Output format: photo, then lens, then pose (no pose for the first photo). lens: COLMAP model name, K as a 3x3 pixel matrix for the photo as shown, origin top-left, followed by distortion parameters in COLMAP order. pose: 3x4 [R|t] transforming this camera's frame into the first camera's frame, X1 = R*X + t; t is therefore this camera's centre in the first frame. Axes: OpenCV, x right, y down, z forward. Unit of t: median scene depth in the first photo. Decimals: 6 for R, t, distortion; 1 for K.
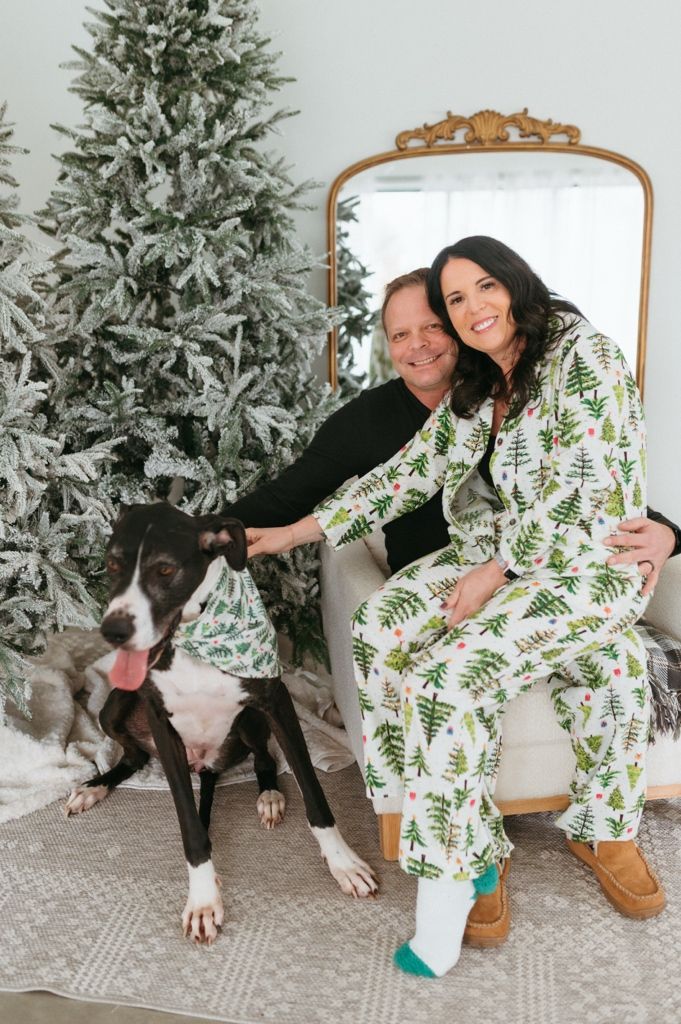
lens RADIAL K [[1013.7, 0, 336.4], [0, 1013.7, 508.5], [0, 0, 1]] dist [-0.010201, 0.003923]
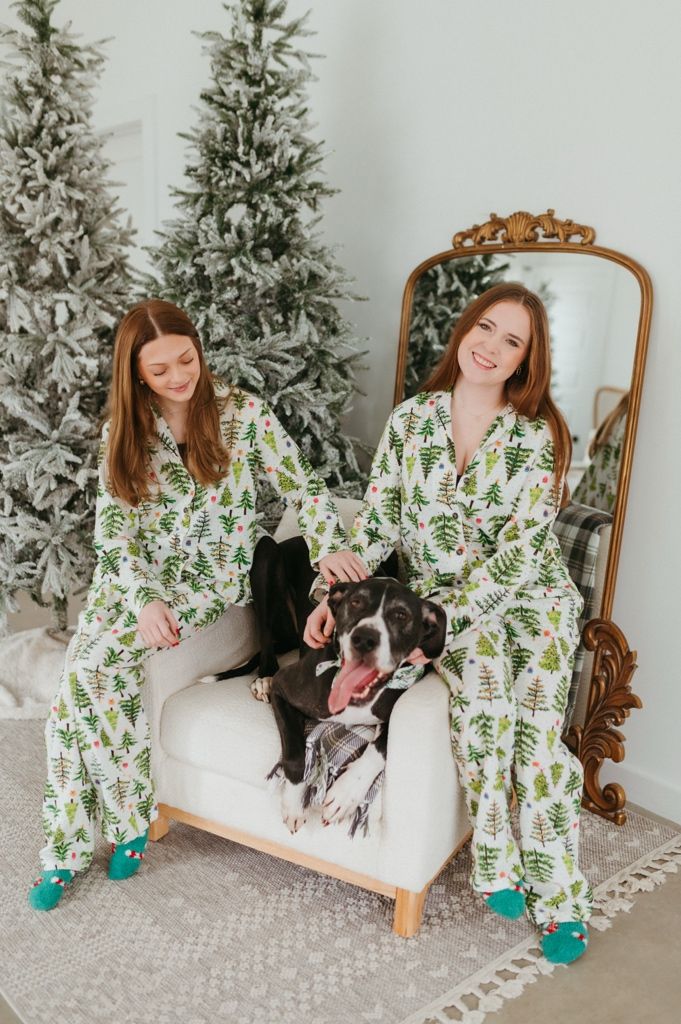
lens RADIAL K [[916.0, 0, 334.9], [0, 916.0, 531.4], [0, 0, 1]] dist [-0.004788, 0.001829]
pose [[0.791876, 0.184853, -0.582032, 0.614290], [-0.202875, 0.978587, 0.034780, -0.066281], [0.575998, 0.090538, 0.812422, 0.154655]]
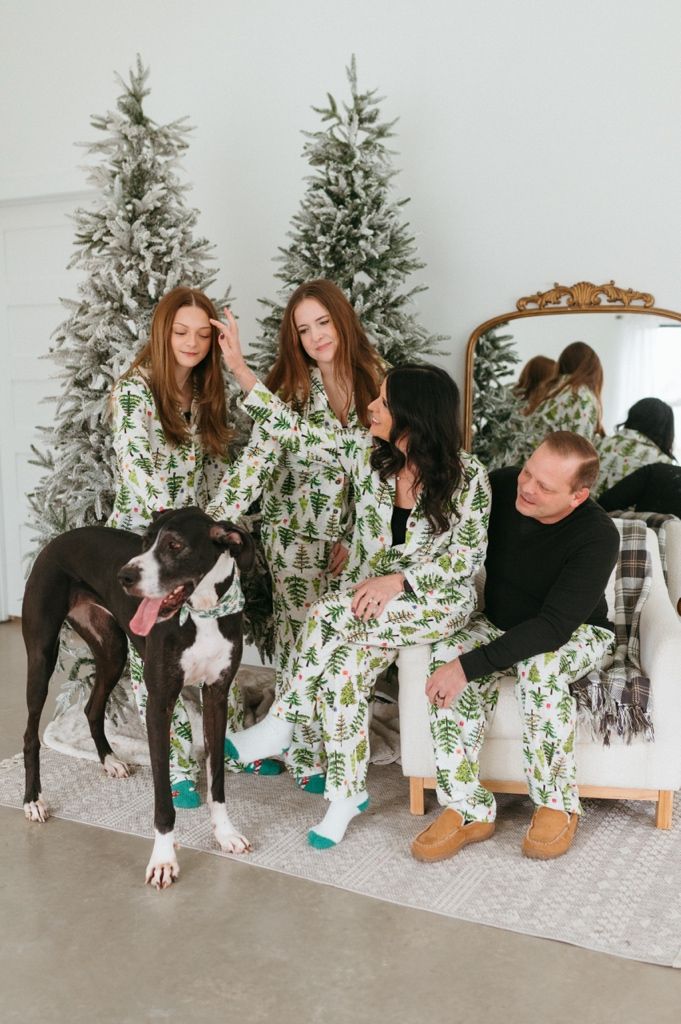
lens RADIAL K [[1075.5, 0, 353.9], [0, 1075.5, 512.7], [0, 0, 1]] dist [0.000120, -0.011415]
pose [[0.951662, 0.054123, -0.302340, 0.306069], [-0.091909, 0.989429, -0.112178, 0.085491], [0.293073, 0.134543, 0.946576, -0.366553]]
